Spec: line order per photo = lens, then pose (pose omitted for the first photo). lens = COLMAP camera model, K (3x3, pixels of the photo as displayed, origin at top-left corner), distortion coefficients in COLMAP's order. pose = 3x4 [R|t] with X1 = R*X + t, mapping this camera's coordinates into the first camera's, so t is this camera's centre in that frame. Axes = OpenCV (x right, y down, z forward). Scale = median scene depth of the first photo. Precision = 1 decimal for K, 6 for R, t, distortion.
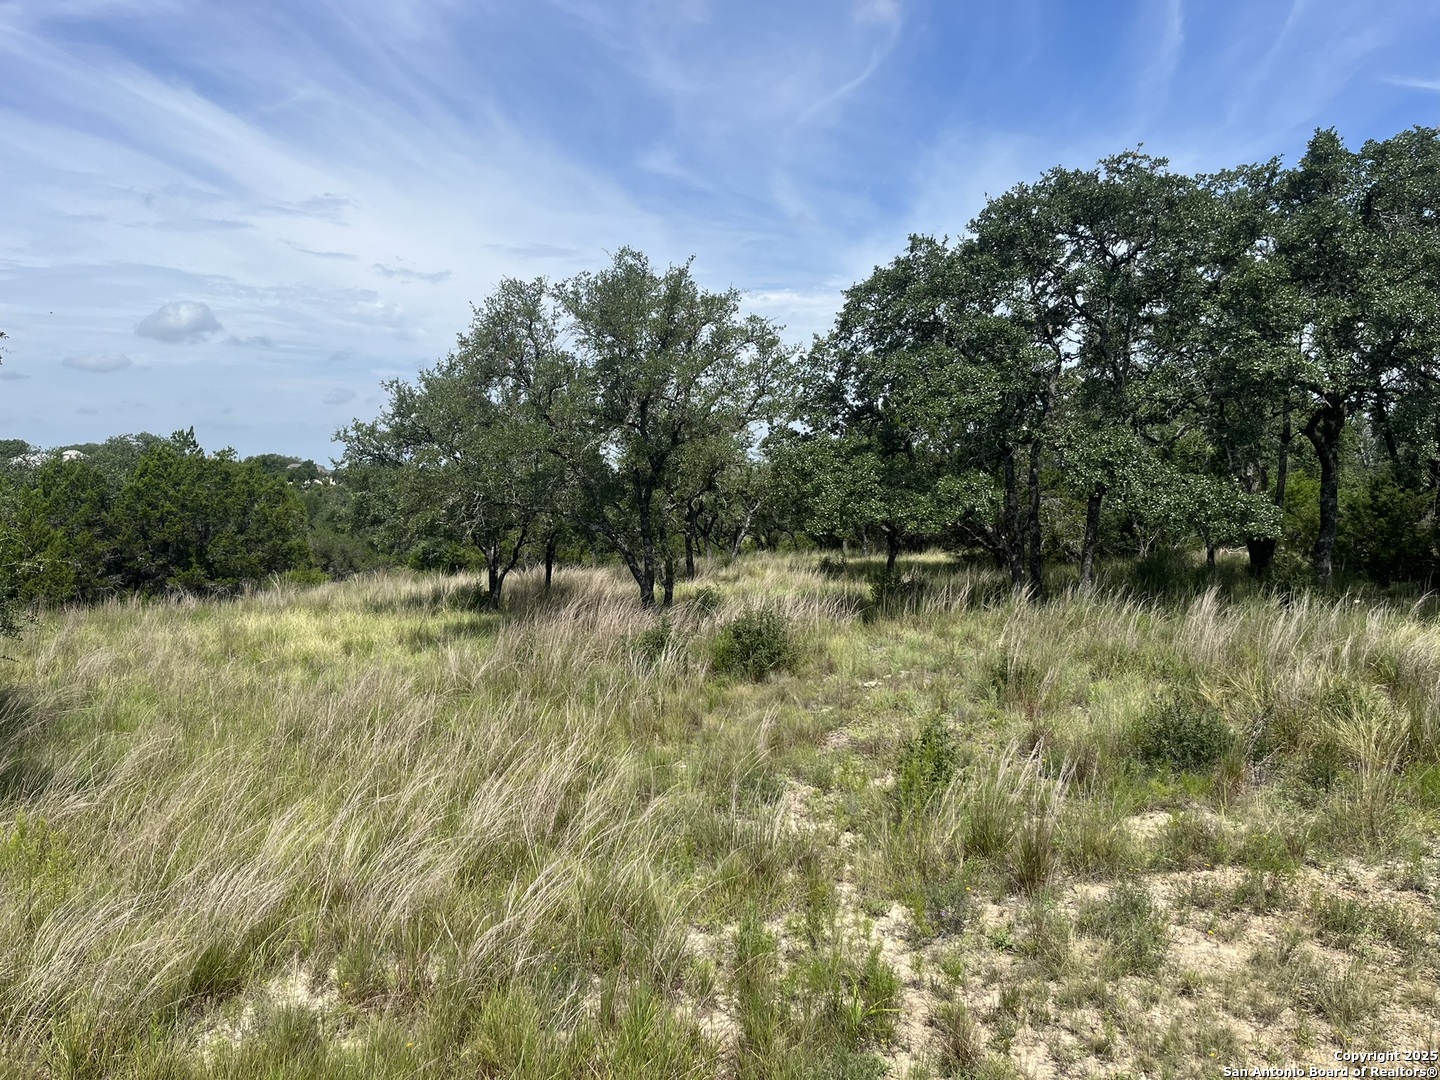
lens RADIAL K [[1096.0, 0, 722.6], [0, 1096.0, 549.9], [0, 0, 1]] dist [0.033739, -0.053232]
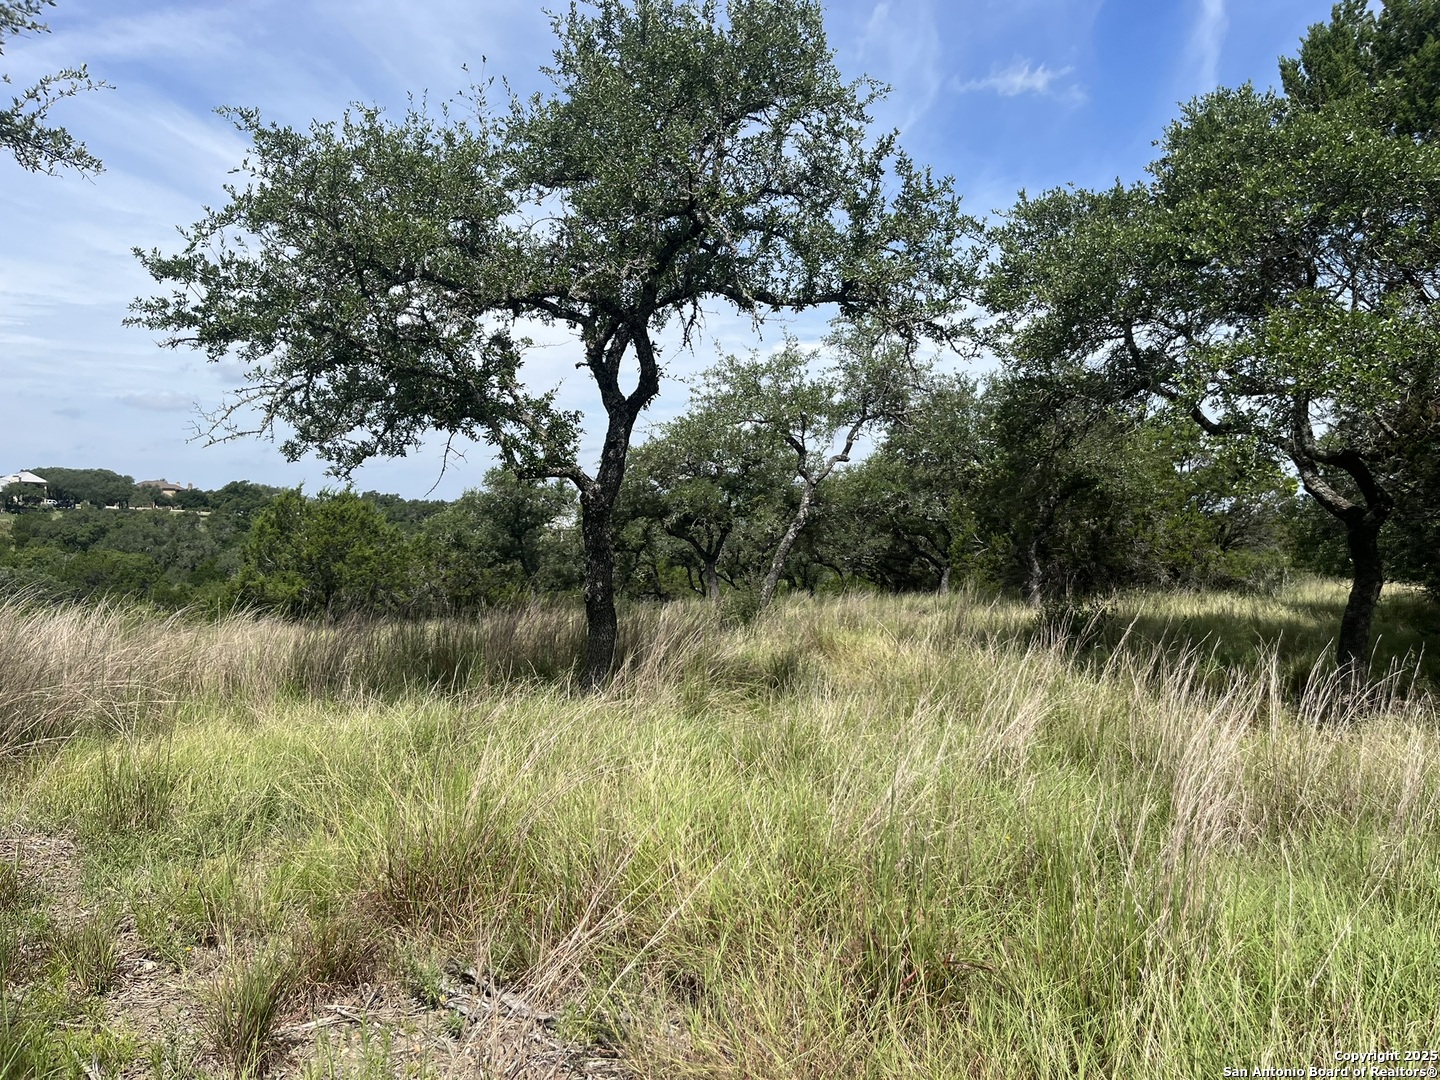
lens RADIAL K [[1096.0, 0, 719.2], [0, 1096.0, 539.4], [0, 0, 1]] dist [0.033739, -0.053232]
pose [[0.999852, 0.016441, 0.005129, -0.031008], [-0.016103, 0.998062, -0.060106, 0.019270], [-0.006107, 0.060015, 0.998179, 0.970225]]
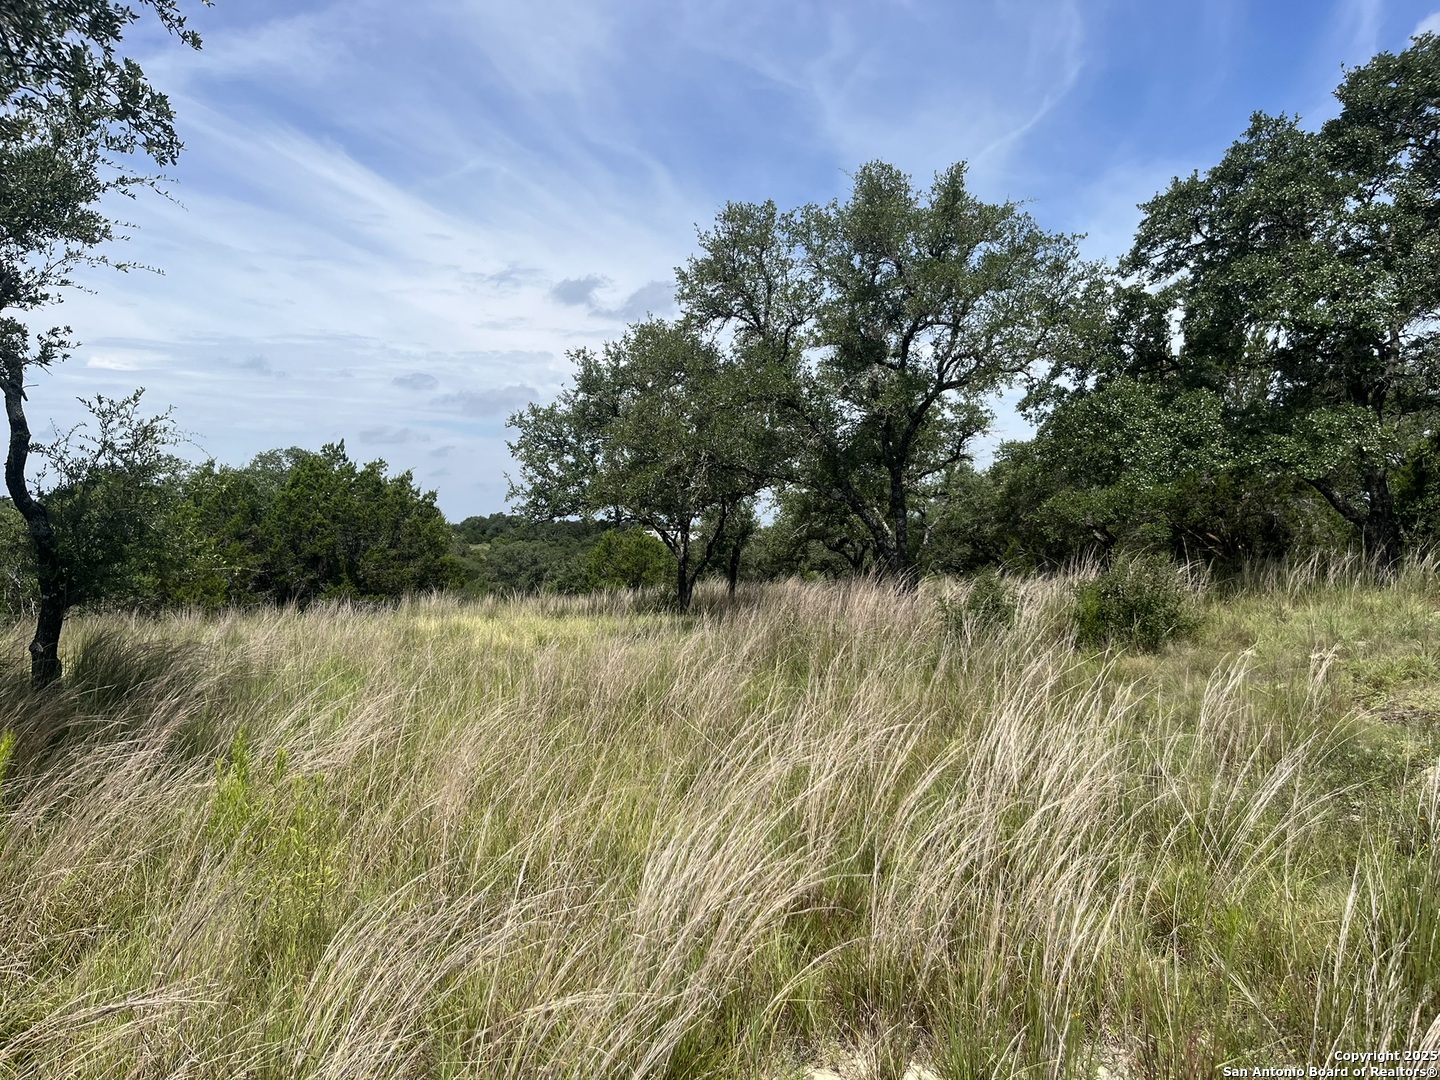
lens RADIAL K [[1096.0, 0, 707.3], [0, 1096.0, 542.8], [0, 0, 1]] dist [0.033739, -0.053232]
pose [[0.994663, -0.009842, -0.102703, -0.102074], [0.003680, 0.998191, -0.060009, 0.050001], [0.103108, 0.059311, 0.992900, 0.136412]]
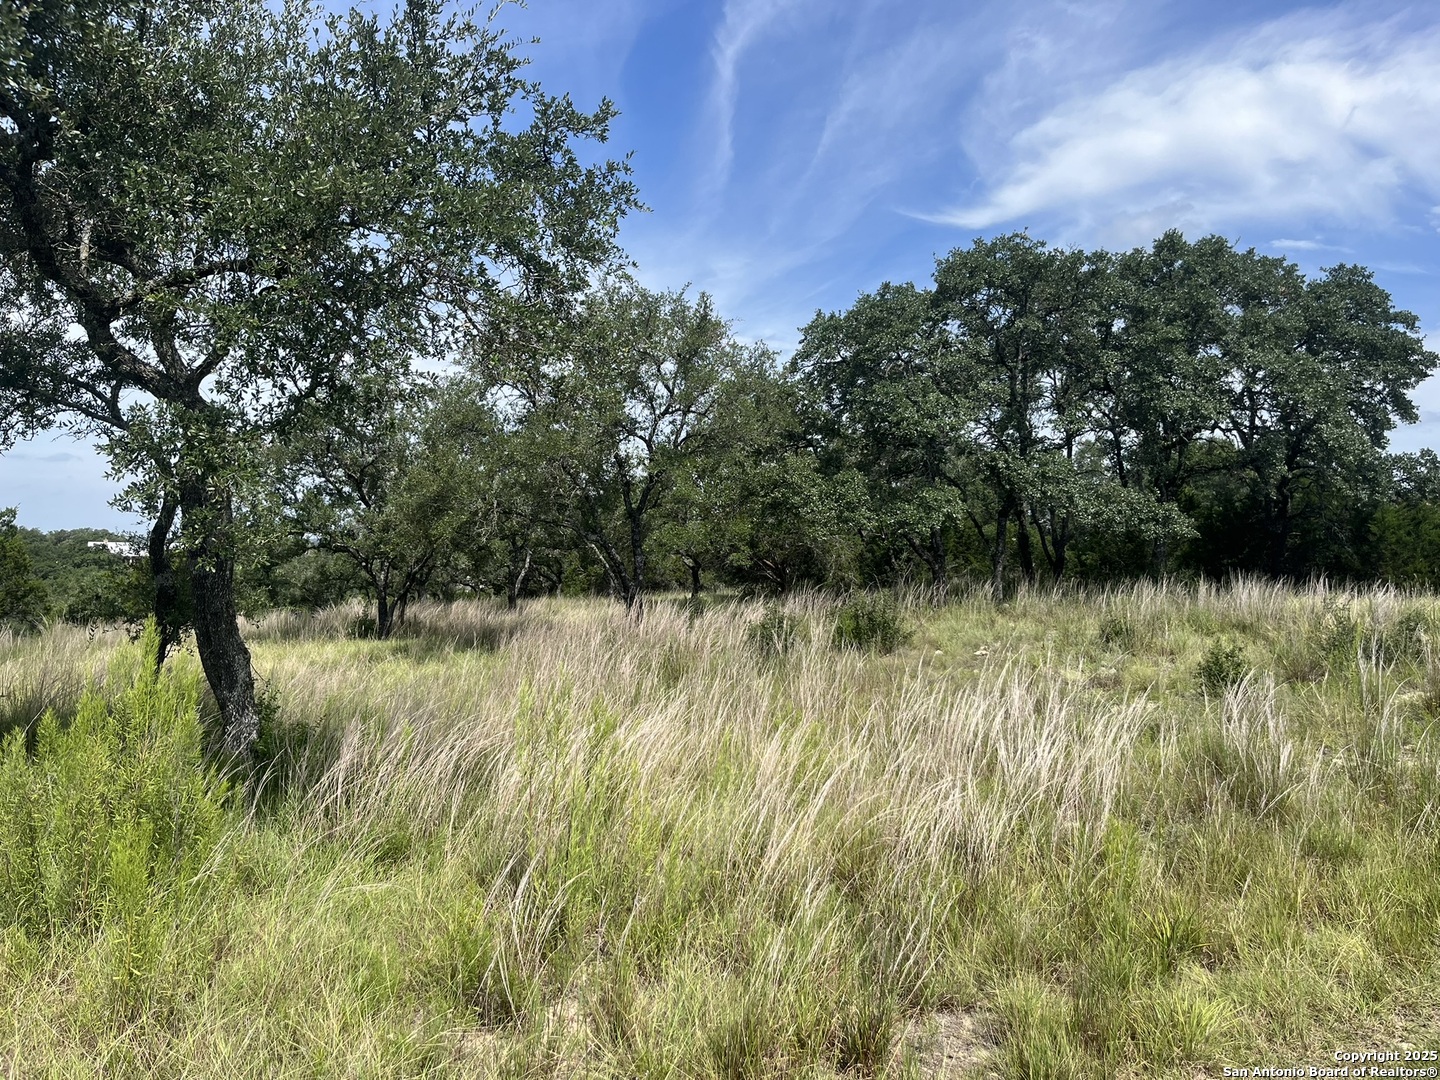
lens RADIAL K [[1096.0, 0, 718.9], [0, 1096.0, 544.8], [0, 0, 1]] dist [0.033739, -0.053232]
pose [[0.929459, -0.002288, 0.368918, -0.299037], [0.027877, 0.997557, -0.064047, 0.041732], [-0.367871, 0.069813, 0.927253, 0.014061]]
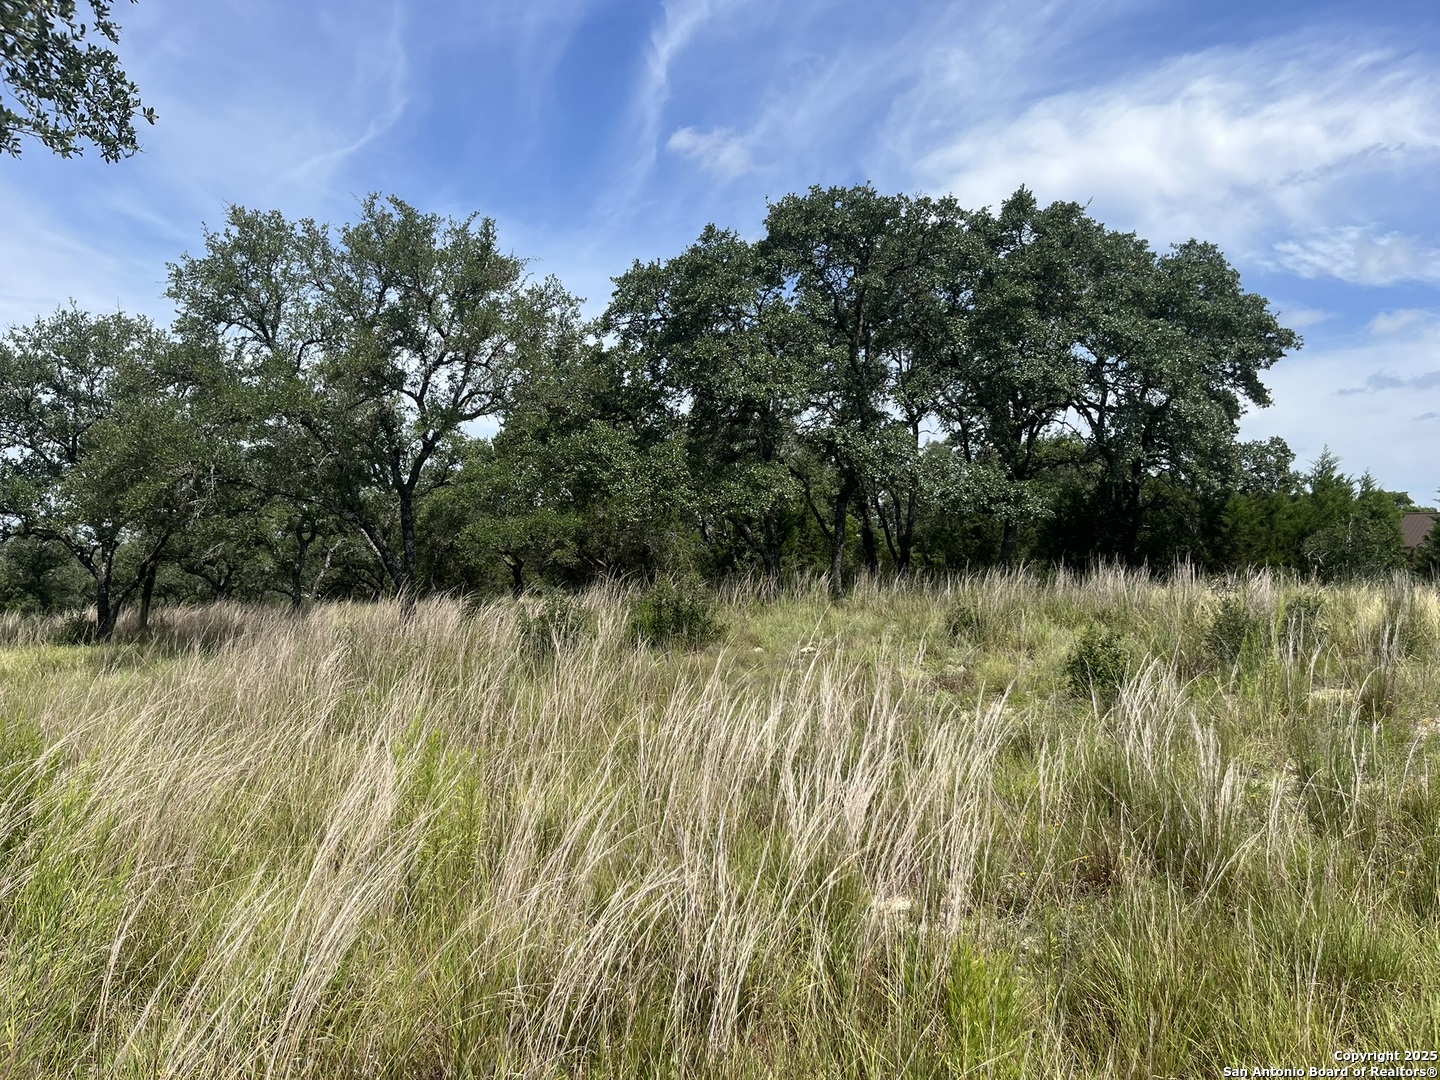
lens RADIAL K [[1096.0, 0, 746.3], [0, 1096.0, 528.2], [0, 0, 1]] dist [0.033739, -0.053232]
pose [[0.862608, 0.015346, 0.505641, -0.215631], [0.031965, 0.995889, -0.084755, 0.052781], [-0.504863, 0.089273, 0.858571, 0.111346]]
